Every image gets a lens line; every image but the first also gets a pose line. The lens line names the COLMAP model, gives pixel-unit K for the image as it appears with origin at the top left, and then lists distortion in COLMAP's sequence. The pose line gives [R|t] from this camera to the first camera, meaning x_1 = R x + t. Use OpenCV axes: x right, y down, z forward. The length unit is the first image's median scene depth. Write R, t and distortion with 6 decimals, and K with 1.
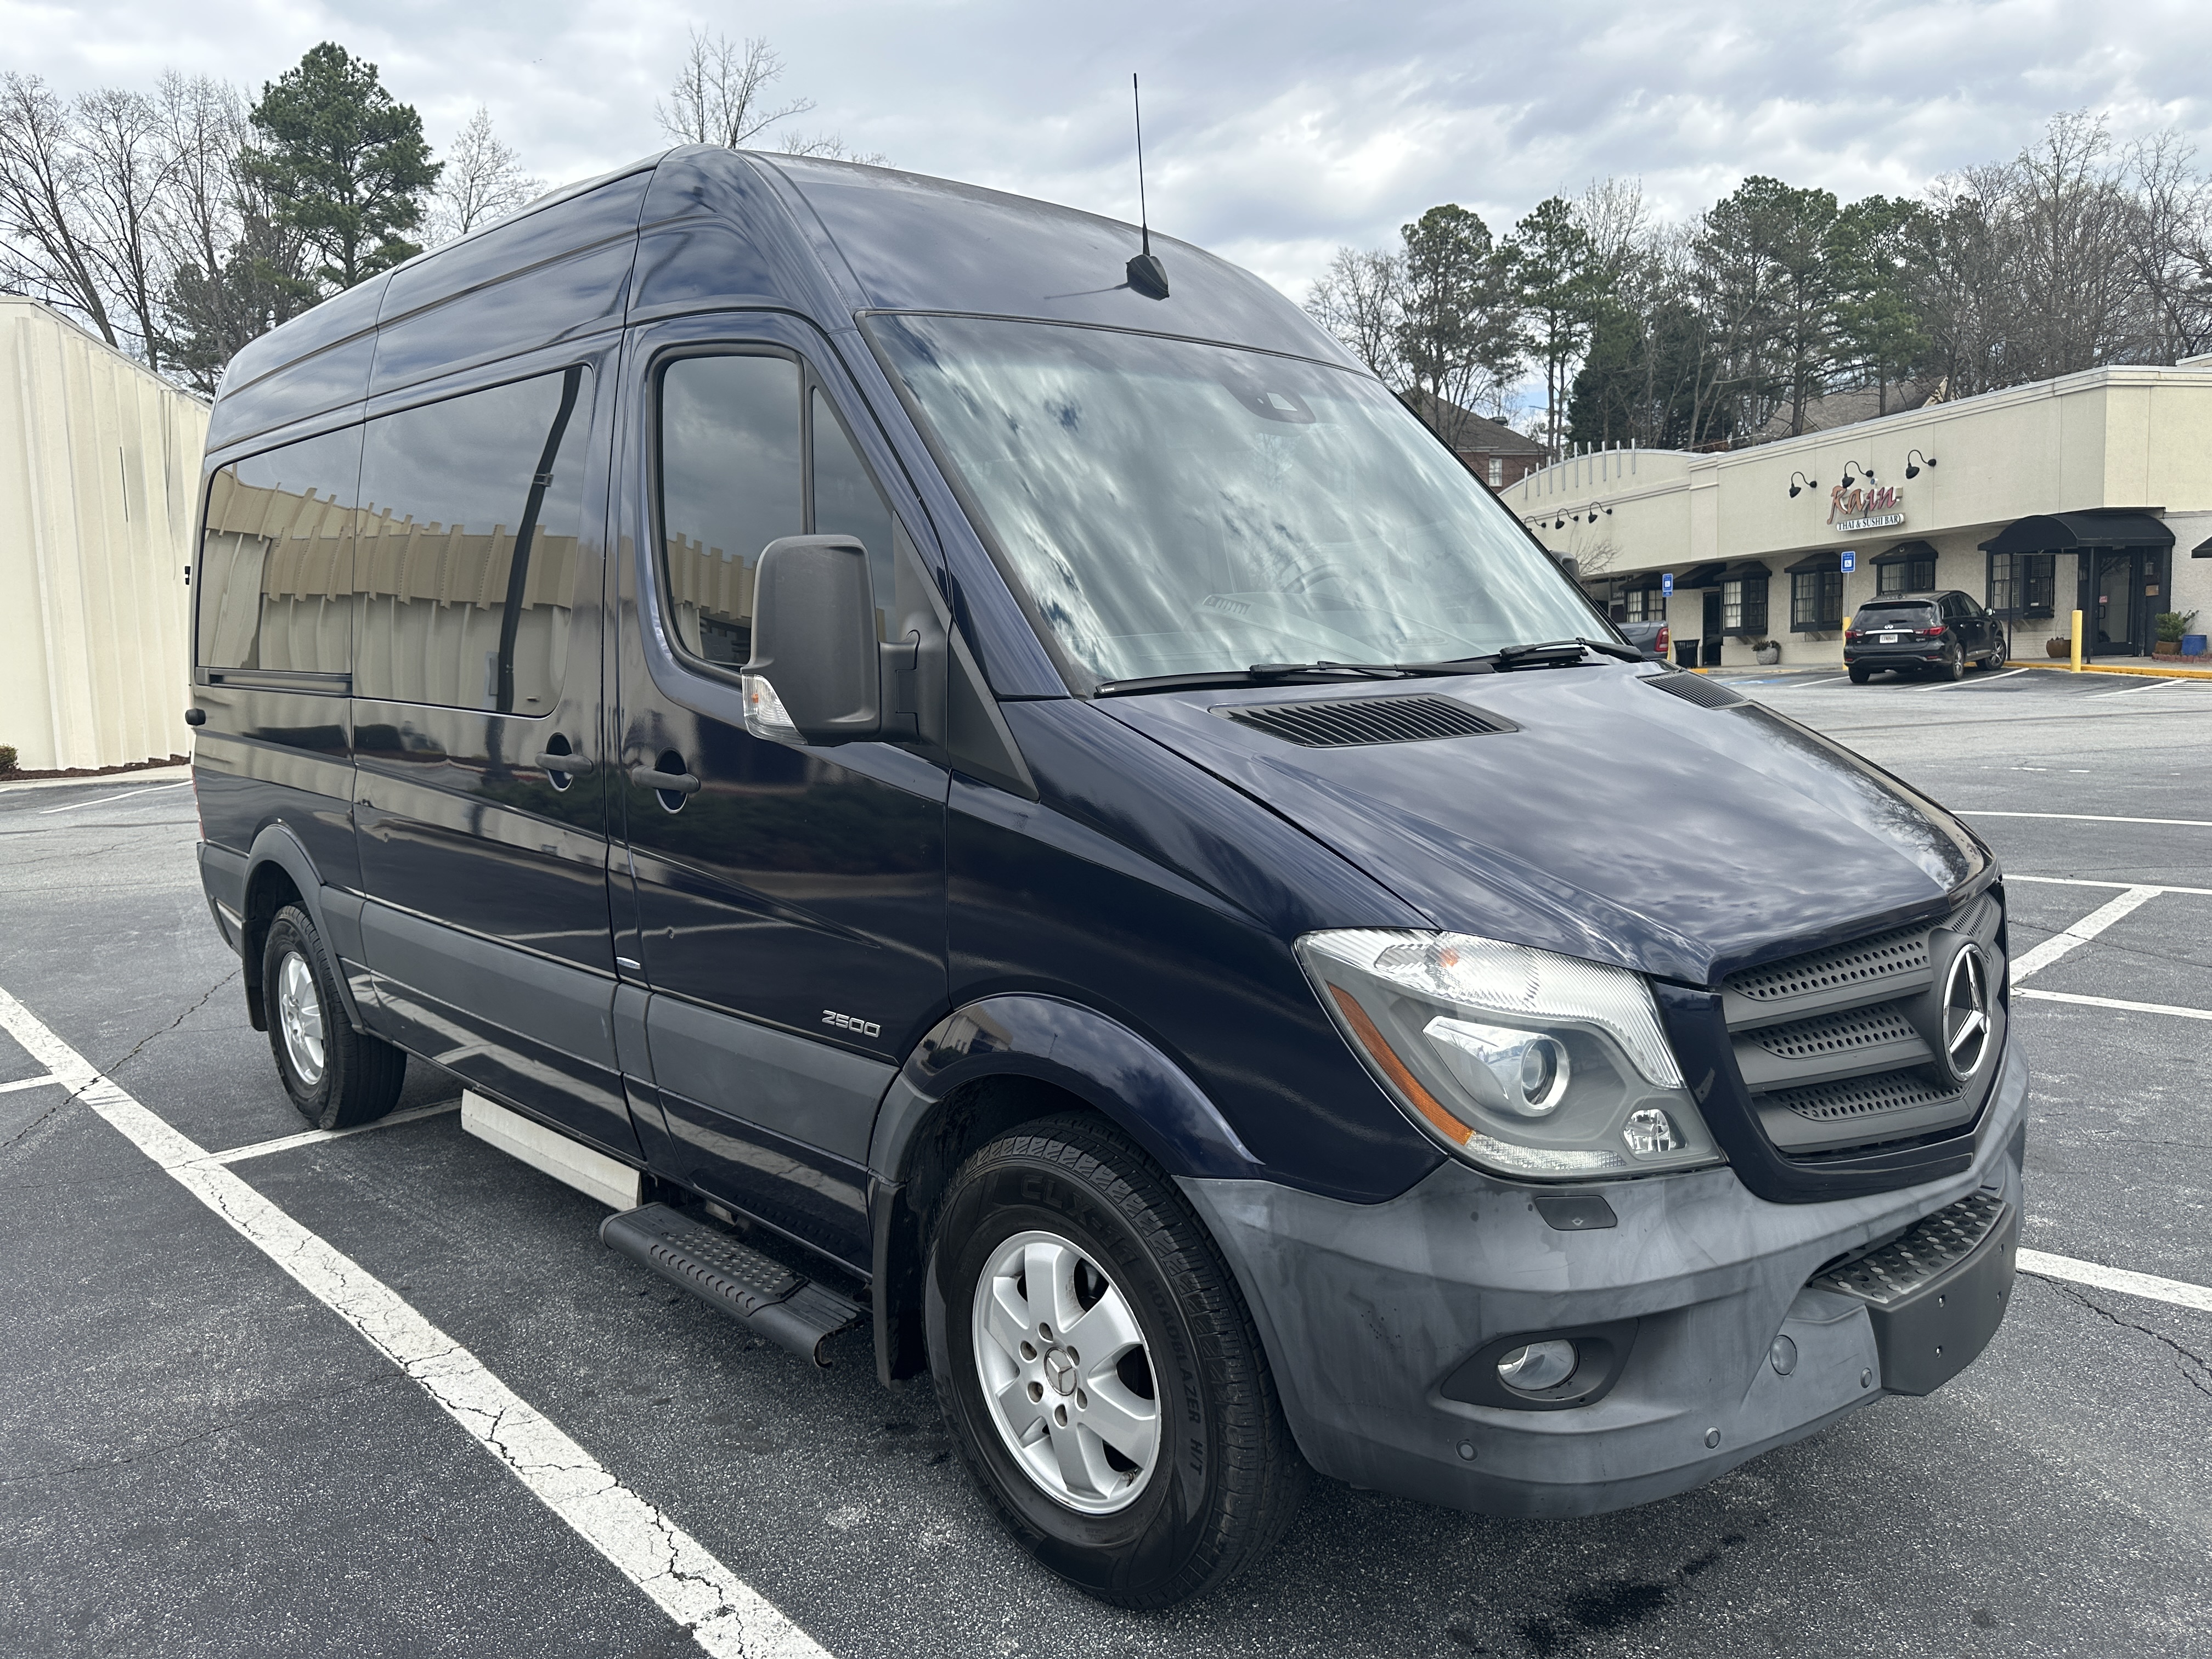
lens RADIAL K [[1587.5, 0, 1107.9], [0, 1587.5, 832.1], [0, 0, 1]] dist [0.025130, -0.037774]
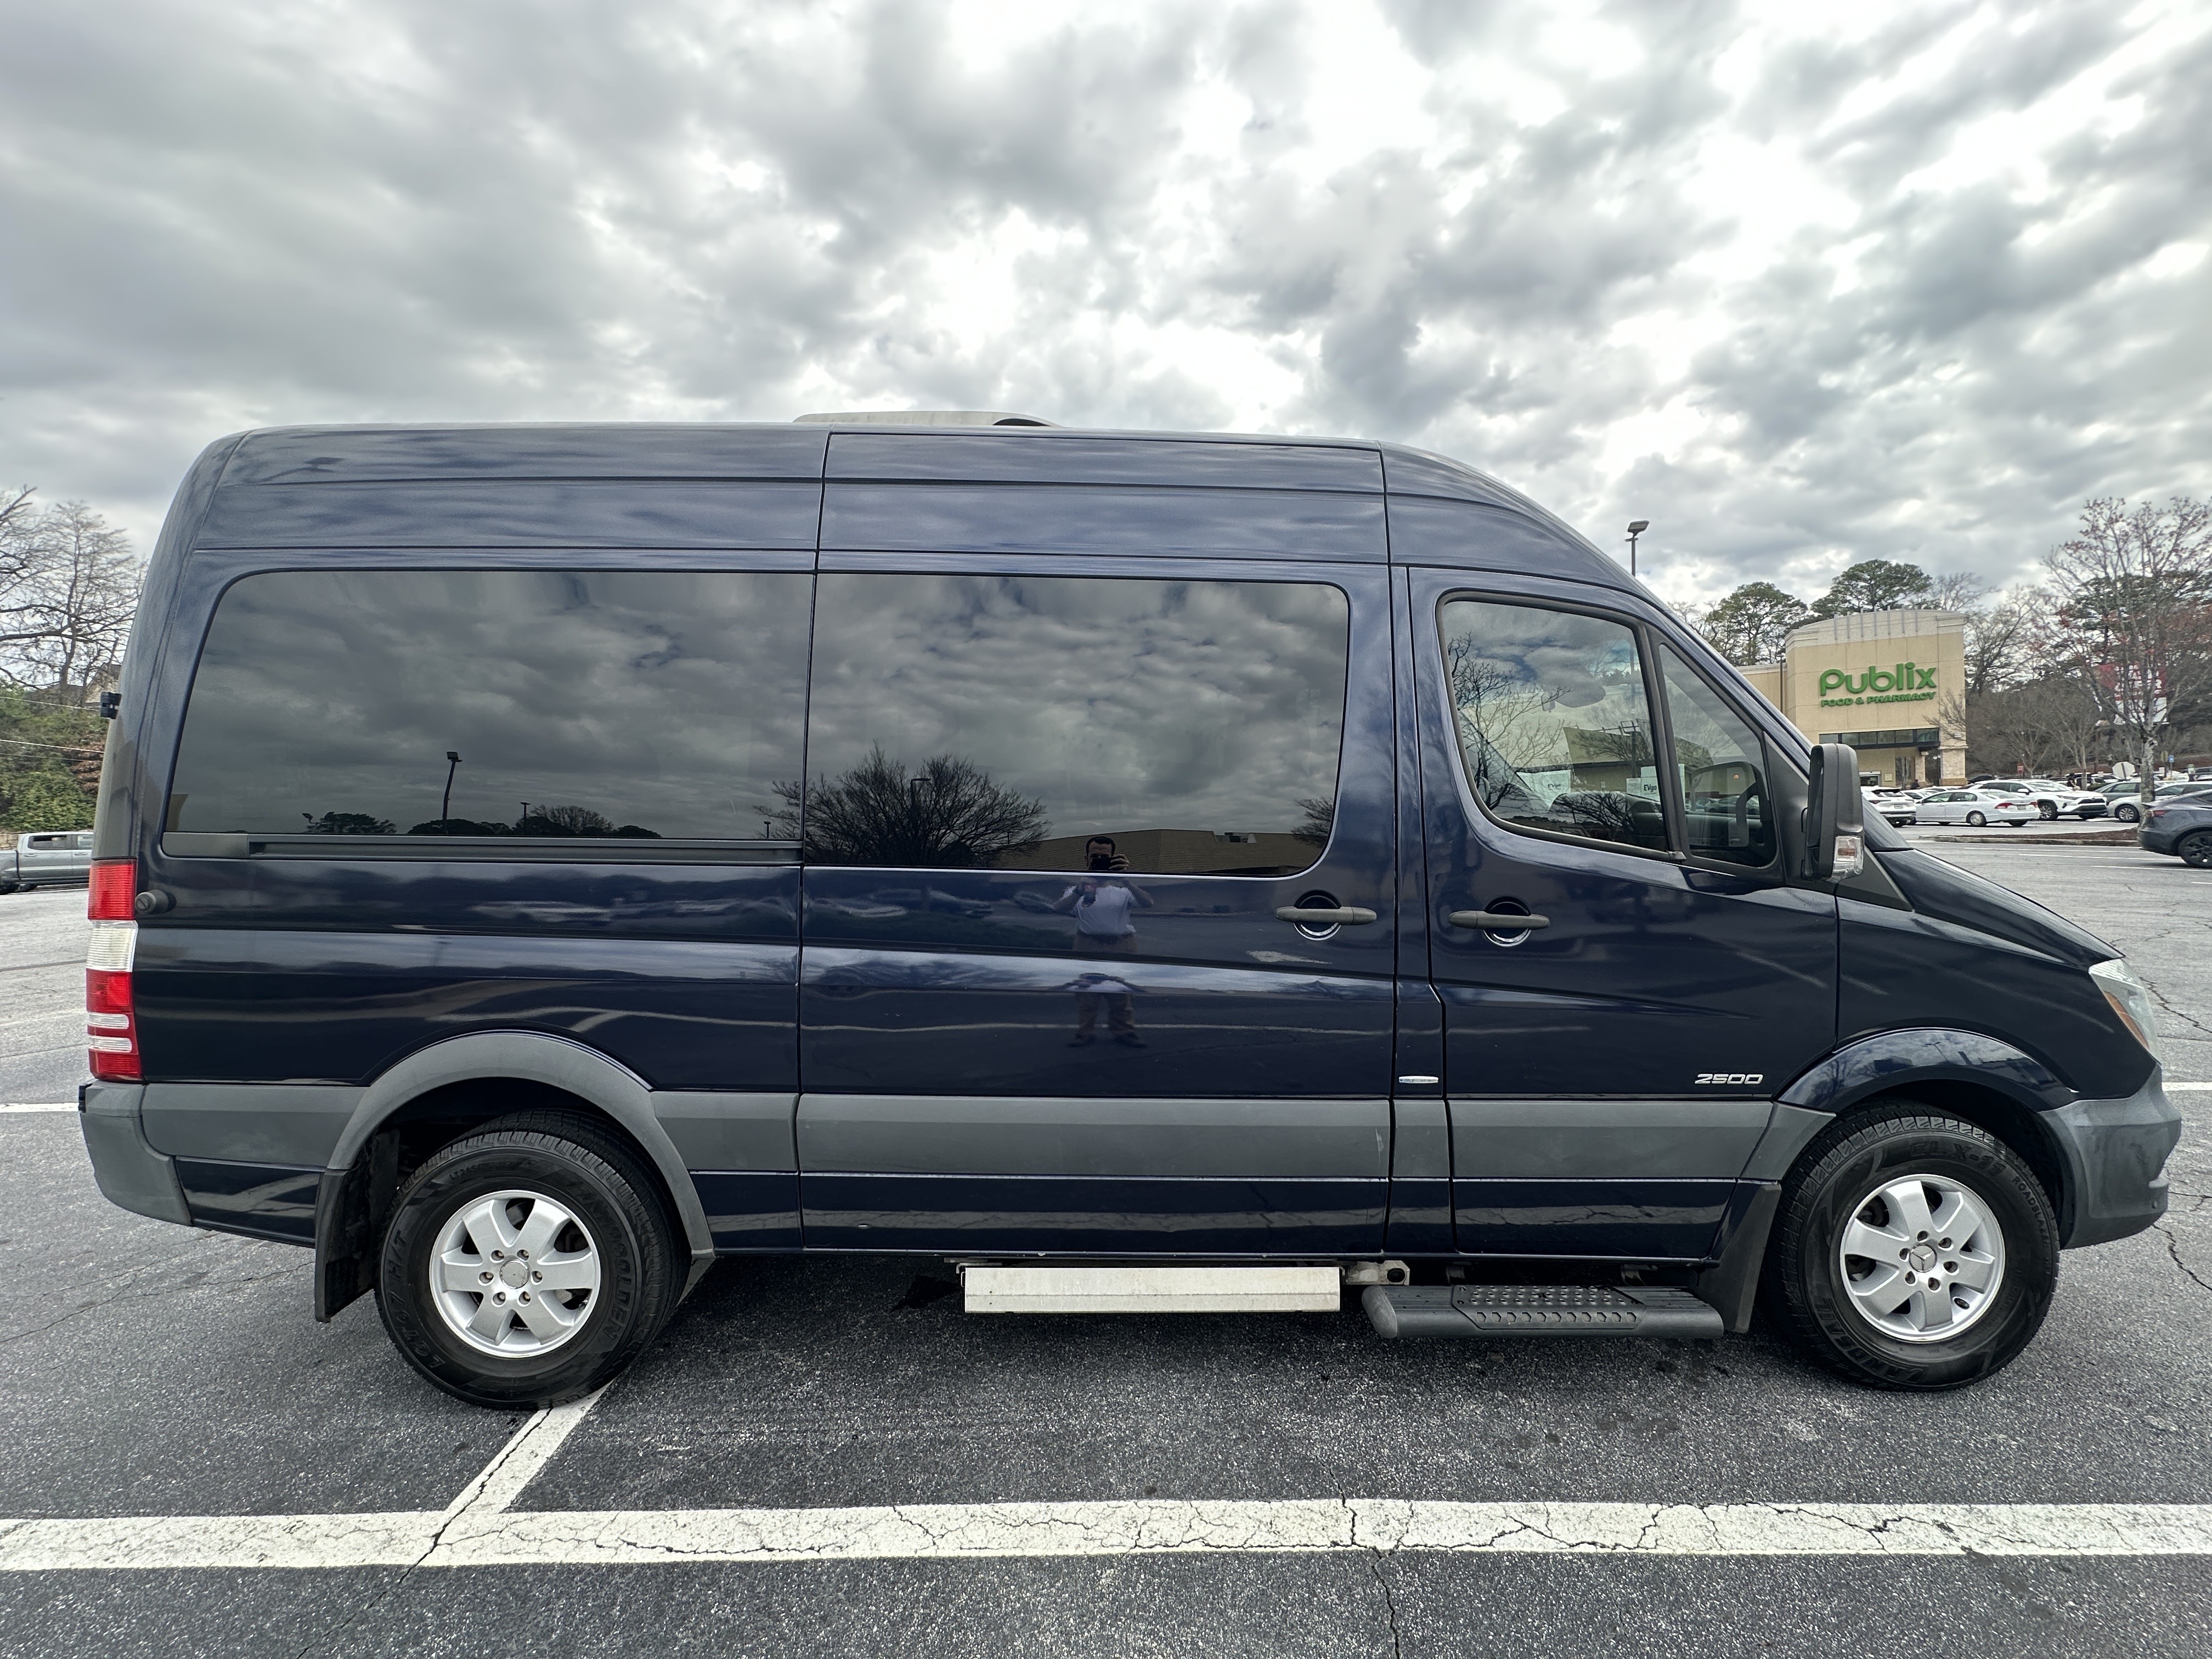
lens RADIAL K [[882.4, 0, 1108.6], [0, 882.4, 833.6], [0, 0, 1]] dist [-0.003501, 0.000835]
pose [[0.685835, -0.007004, 0.727723, -1.110030], [0.078443, 0.994839, -0.064352, -0.092192], [-0.723517, 0.101220, 0.682846, 0.826795]]
